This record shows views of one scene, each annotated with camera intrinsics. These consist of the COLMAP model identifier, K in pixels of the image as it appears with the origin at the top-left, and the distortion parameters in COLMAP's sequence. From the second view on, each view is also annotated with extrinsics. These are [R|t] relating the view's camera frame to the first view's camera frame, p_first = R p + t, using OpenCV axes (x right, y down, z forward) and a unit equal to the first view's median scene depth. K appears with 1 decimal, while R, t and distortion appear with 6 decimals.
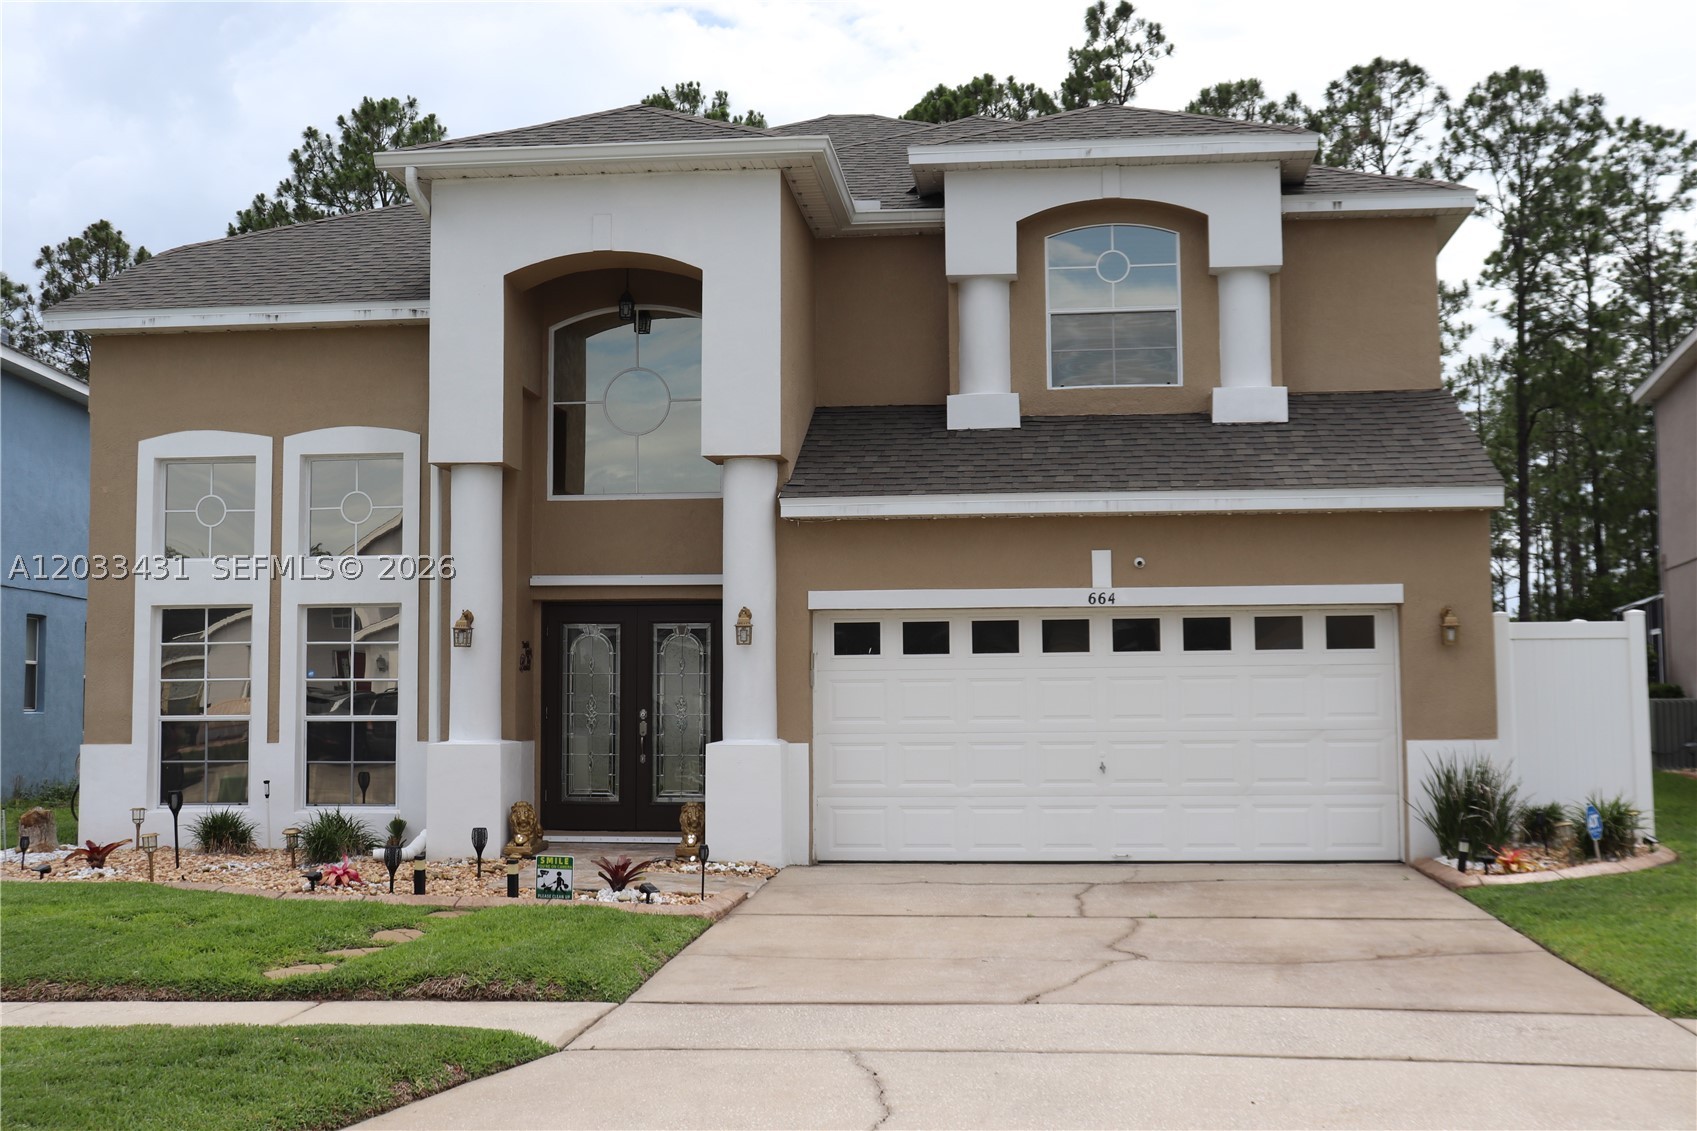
lens RADIAL K [[1920.7, 0, 849.5], [0, 1920.7, 567.2], [0, 0, 1]] dist [-0.015488, 0.000000]
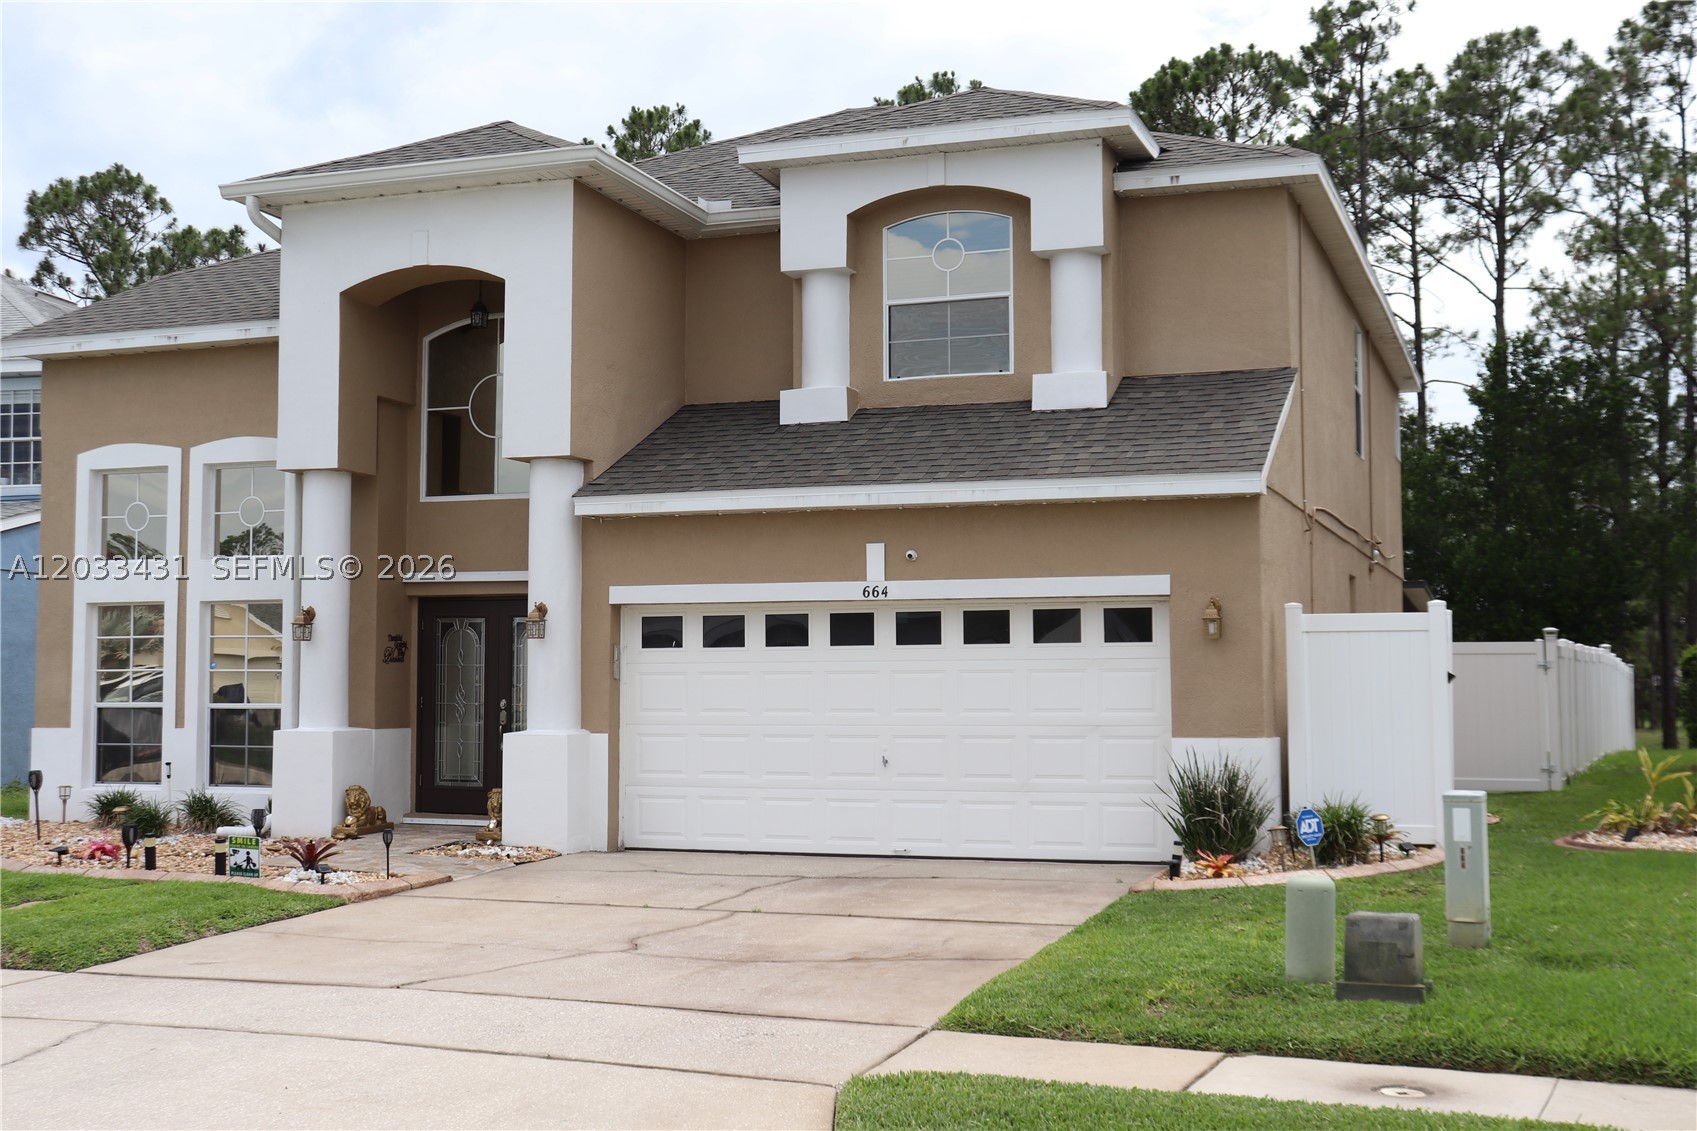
lens RADIAL K [[1923.8, 0, 846.4], [0, 1923.8, 565.5], [0, 0, 1]] dist [-0.011149, 0.000000]
pose [[0.972377, -0.009911, -0.233207, 0.325933], [0.011737, 0.999910, 0.006445, -0.003712], [0.233122, -0.009004, 0.972406, 0.024081]]
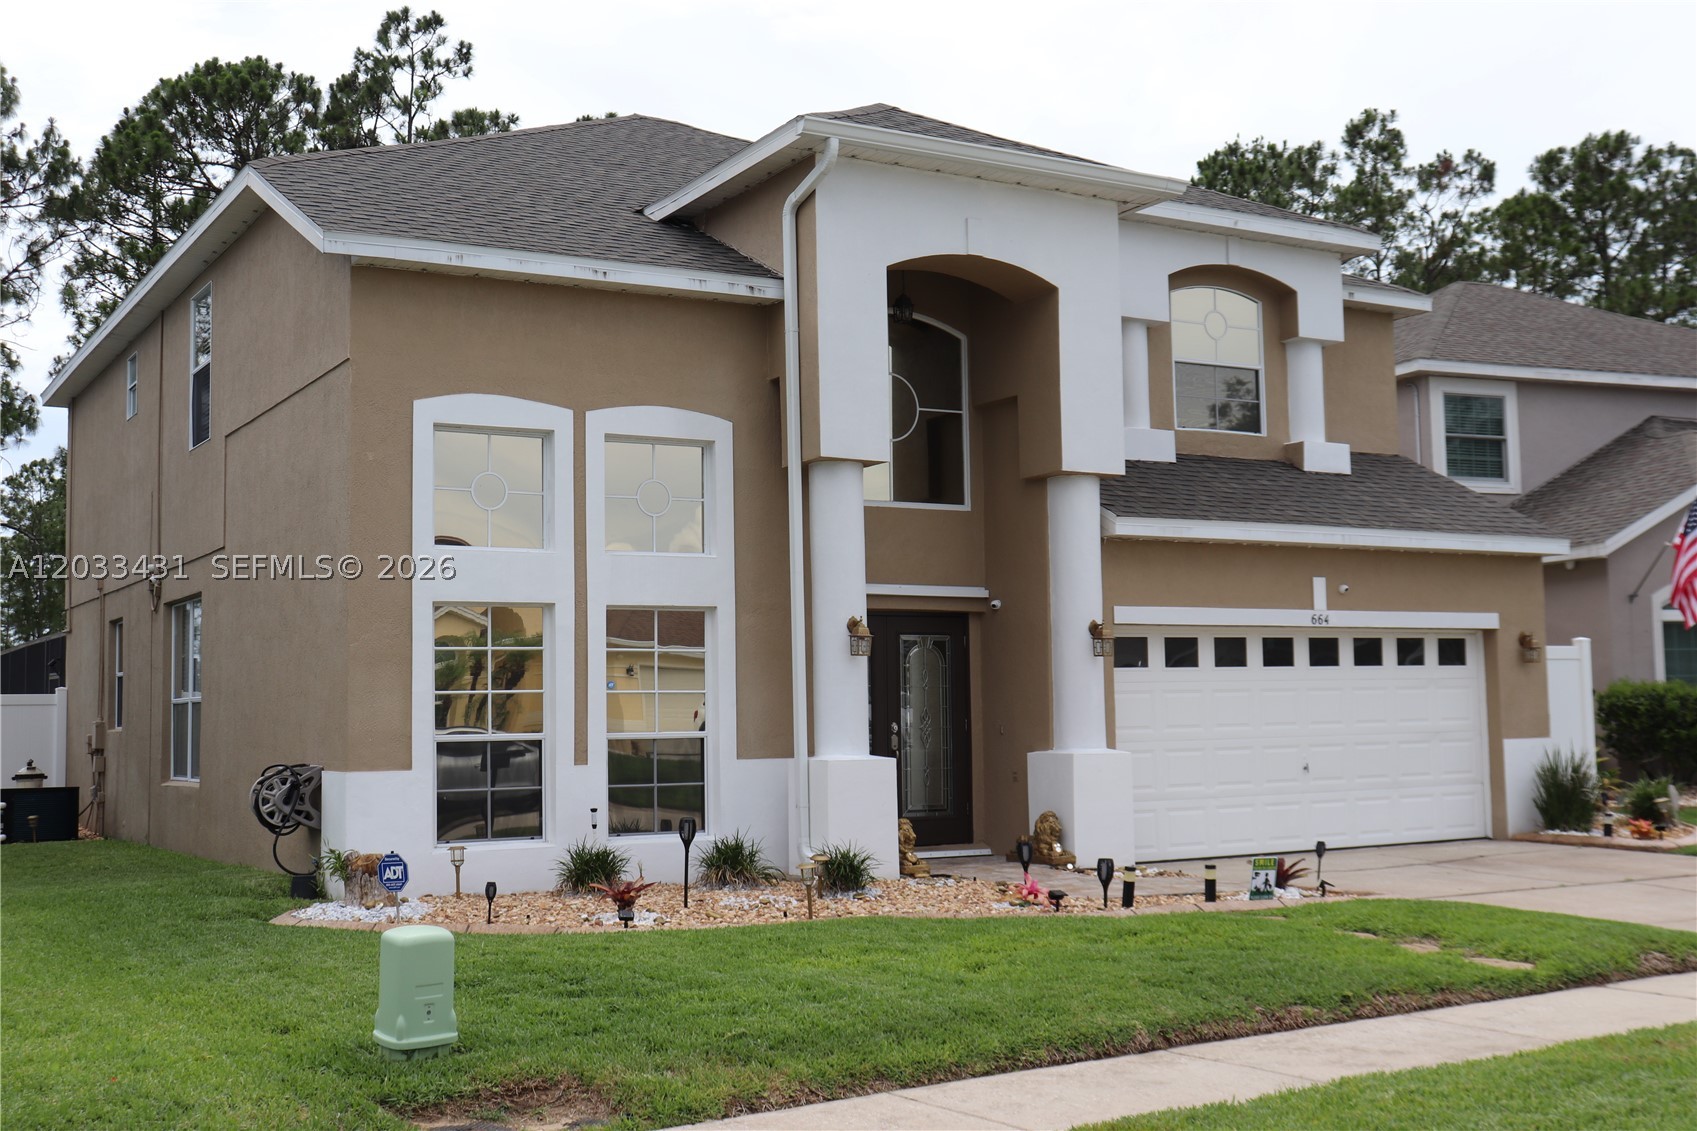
lens RADIAL K [[1920.7, 0, 851.6], [0, 1920.7, 557.8], [0, 0, 1]] dist [-0.015488, 0.000000]
pose [[0.799025, 0.042426, 0.599799, -0.724972], [-0.030032, 0.999079, -0.030661, 0.021543], [-0.600547, 0.006486, 0.799563, 0.237092]]
